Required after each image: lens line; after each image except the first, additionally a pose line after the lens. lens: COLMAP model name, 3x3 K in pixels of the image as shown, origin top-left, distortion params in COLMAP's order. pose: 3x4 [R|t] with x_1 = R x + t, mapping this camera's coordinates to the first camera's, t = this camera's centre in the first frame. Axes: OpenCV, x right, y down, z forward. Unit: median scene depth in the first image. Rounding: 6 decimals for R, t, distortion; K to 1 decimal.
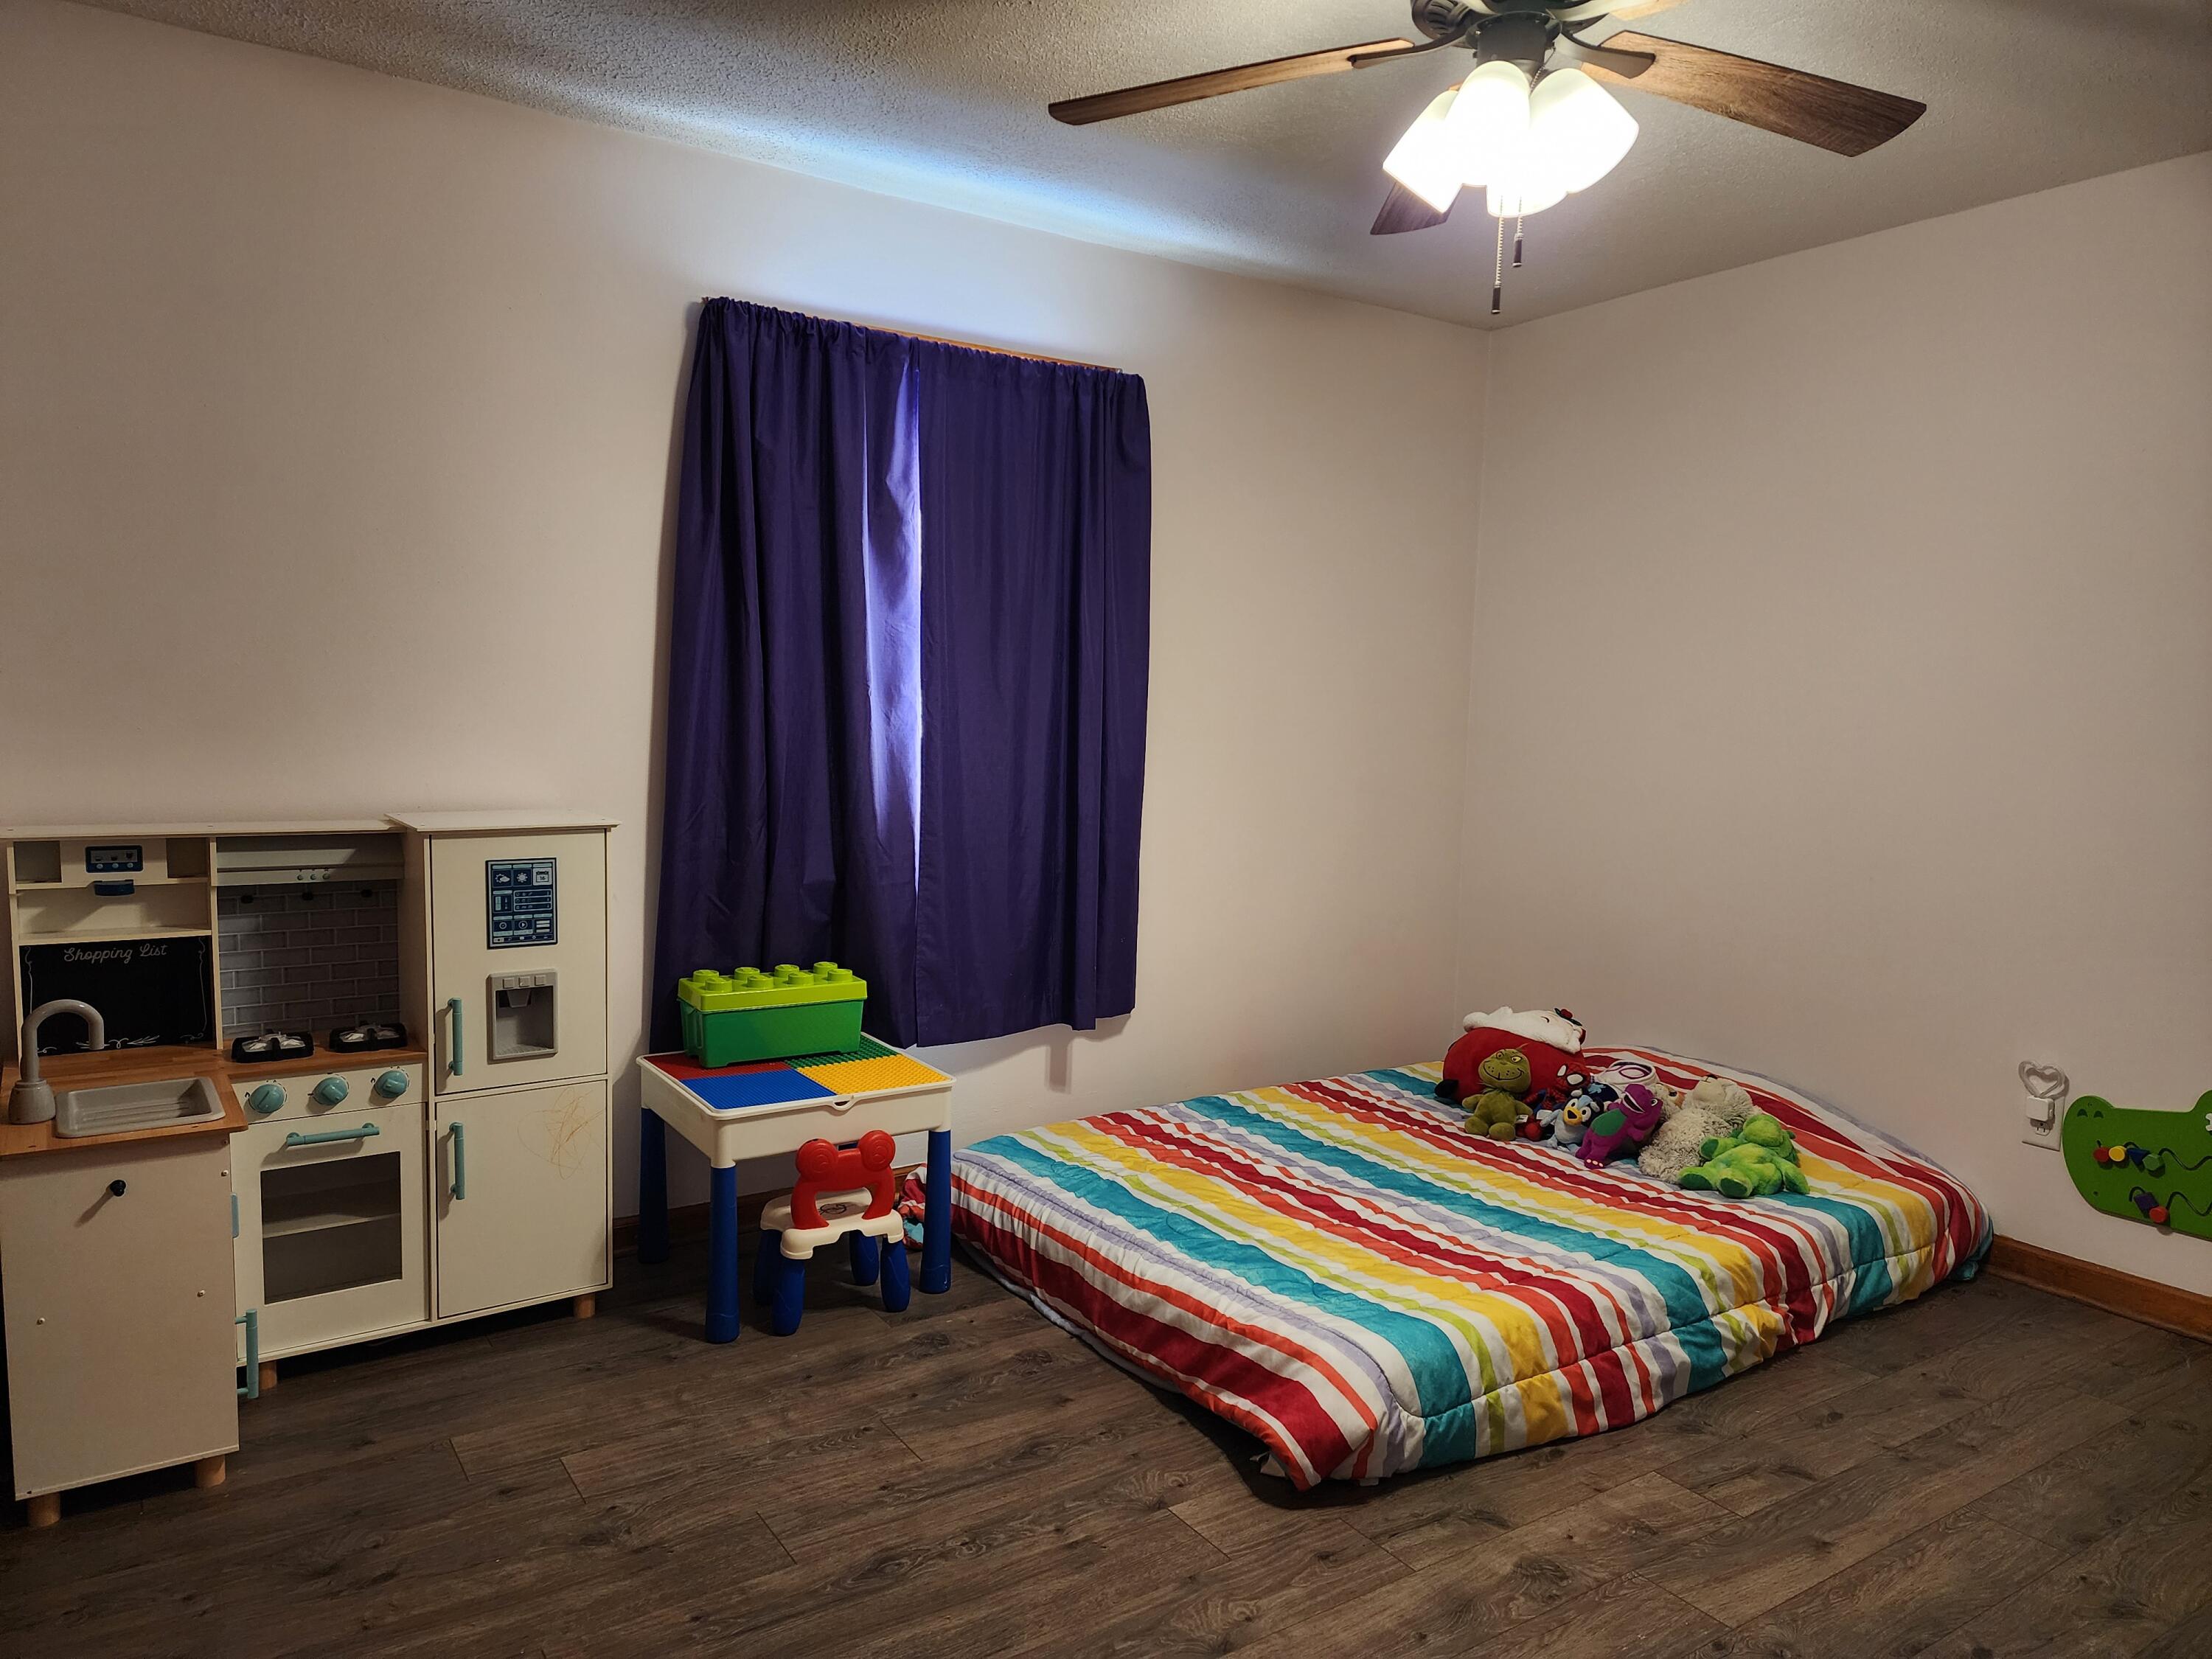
lens RADIAL K [[1481.1, 0, 1100.8], [0, 1481.1, 845.7], [0, 0, 1]] dist [0.032779, -0.008814]
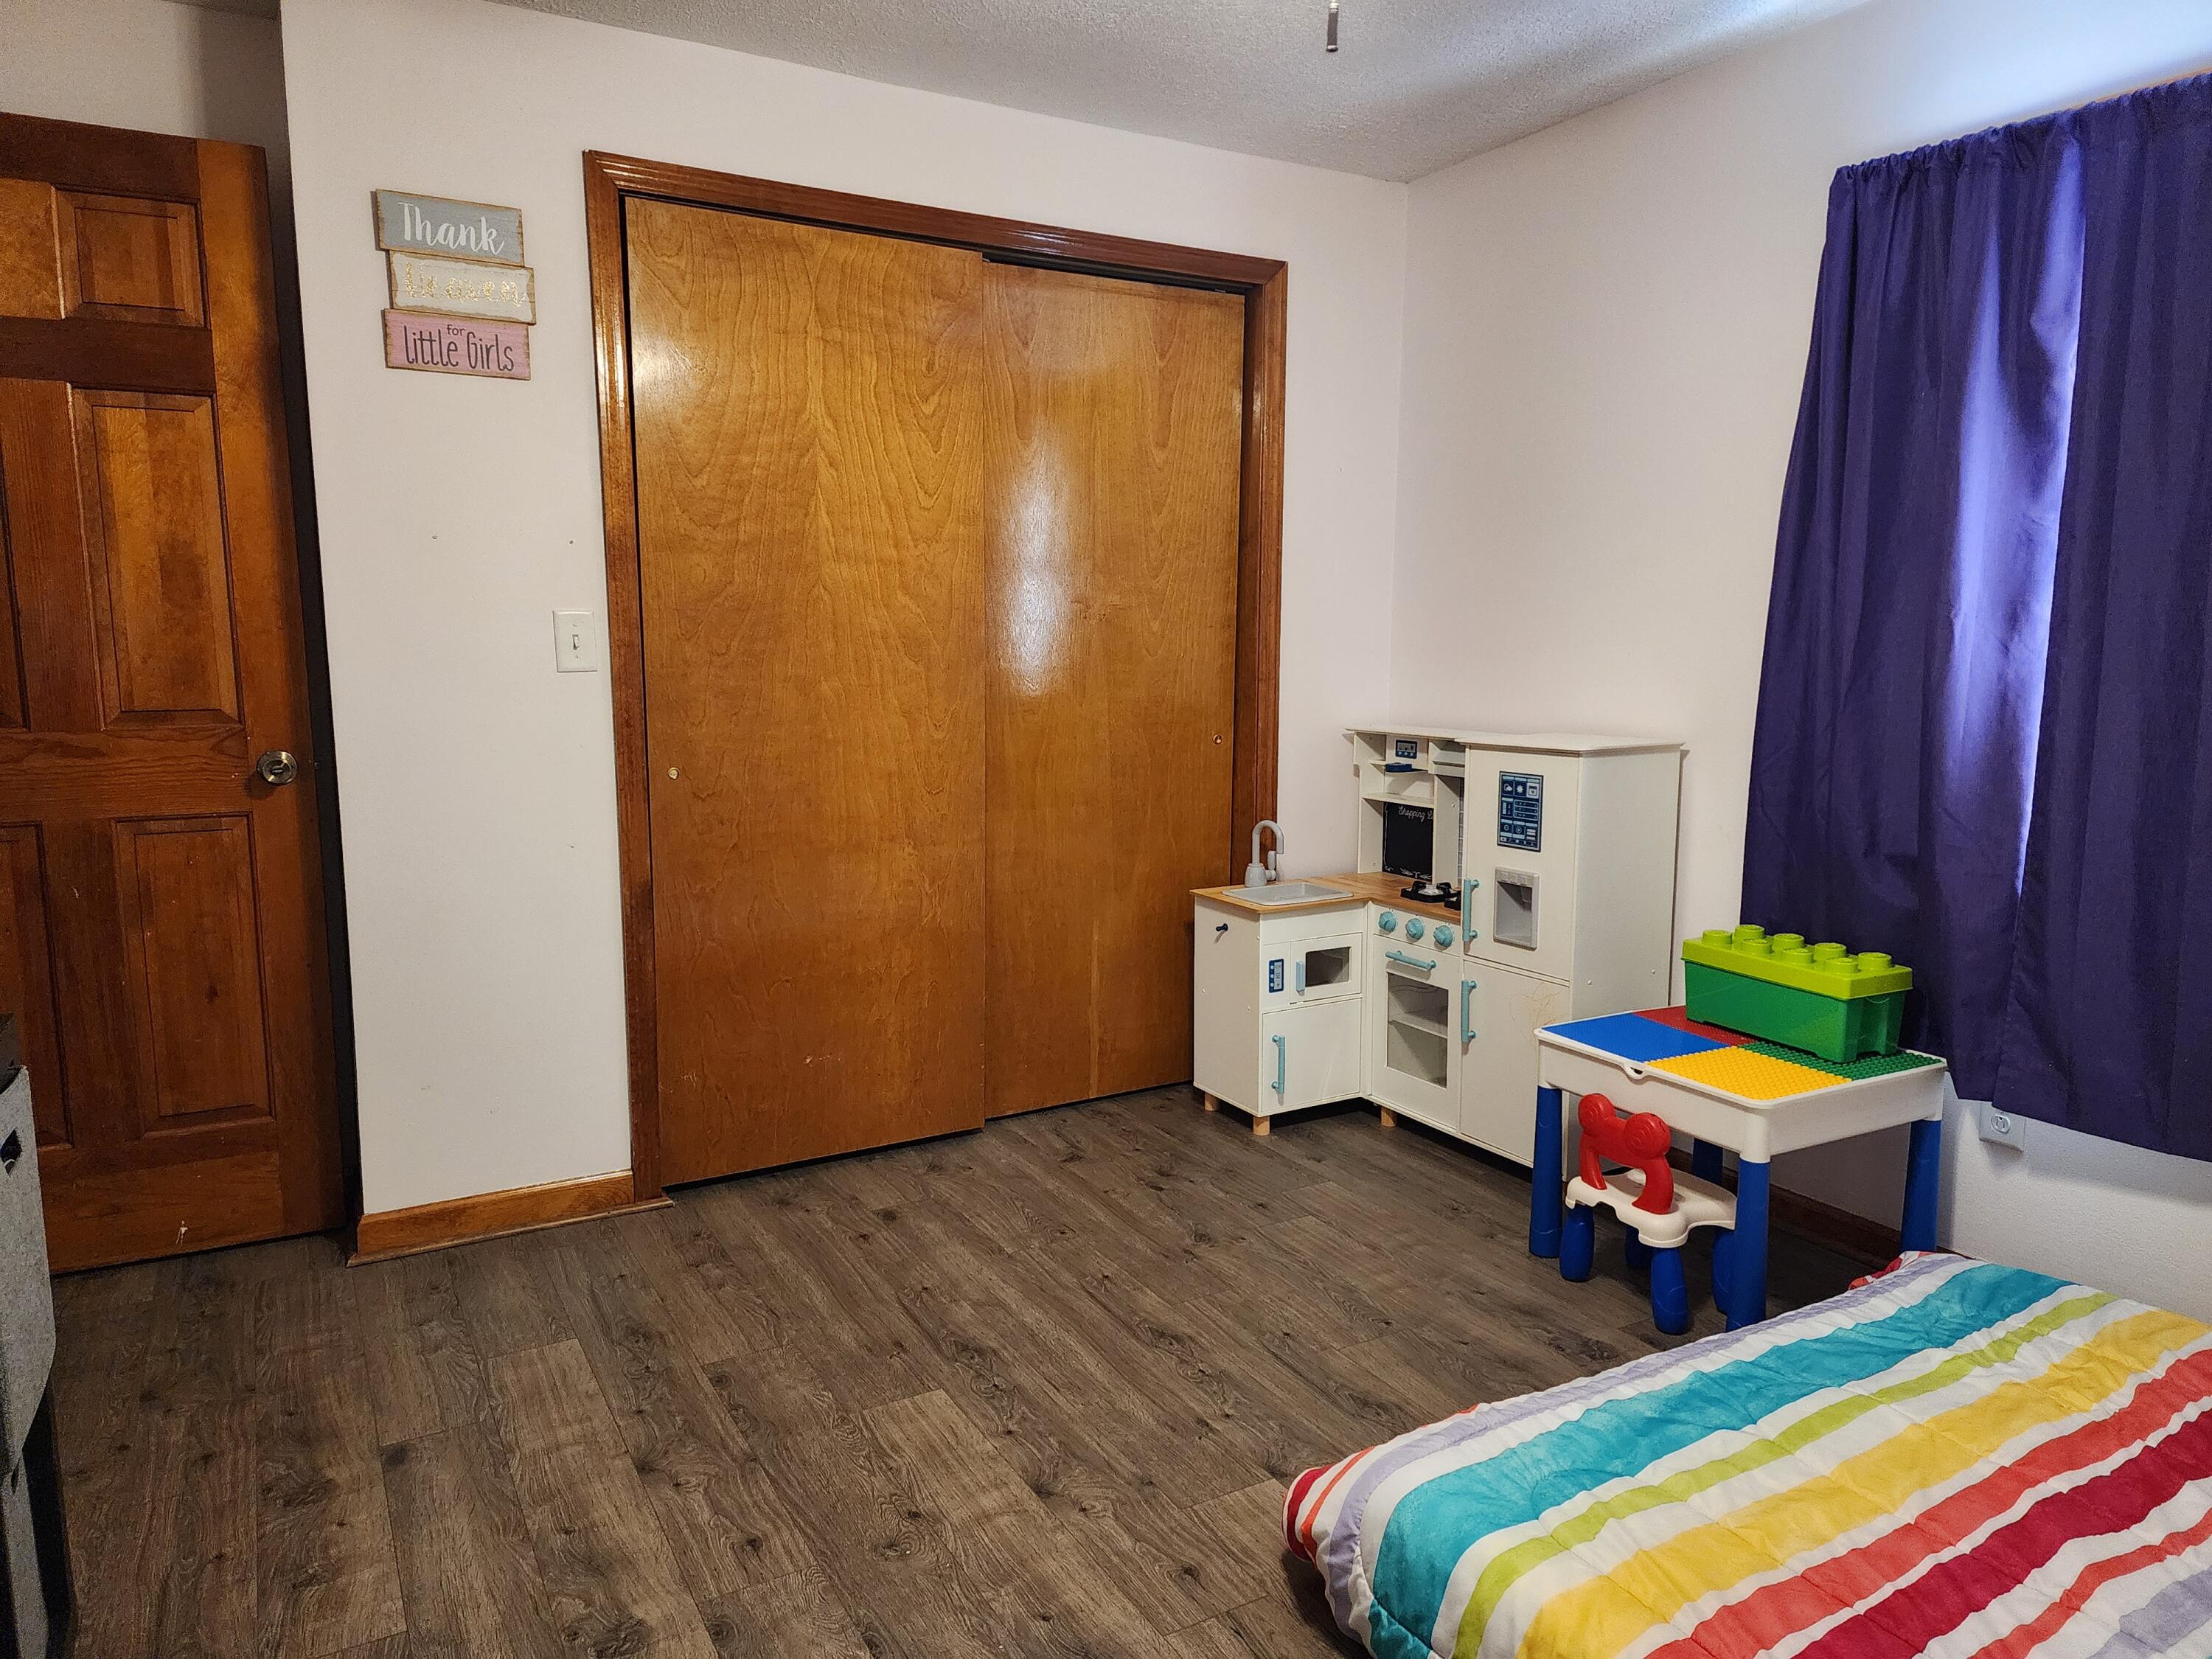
lens RADIAL K [[1481.1, 0, 1104.2], [0, 1481.1, 823.8], [0, 0, 1]] dist [0.032779, -0.008814]
pose [[-0.081824, 0.101188, -0.991497, 0.789214], [-0.106547, 0.988243, 0.109649, -0.044291], [0.990935, 0.114613, -0.070080, 0.766251]]
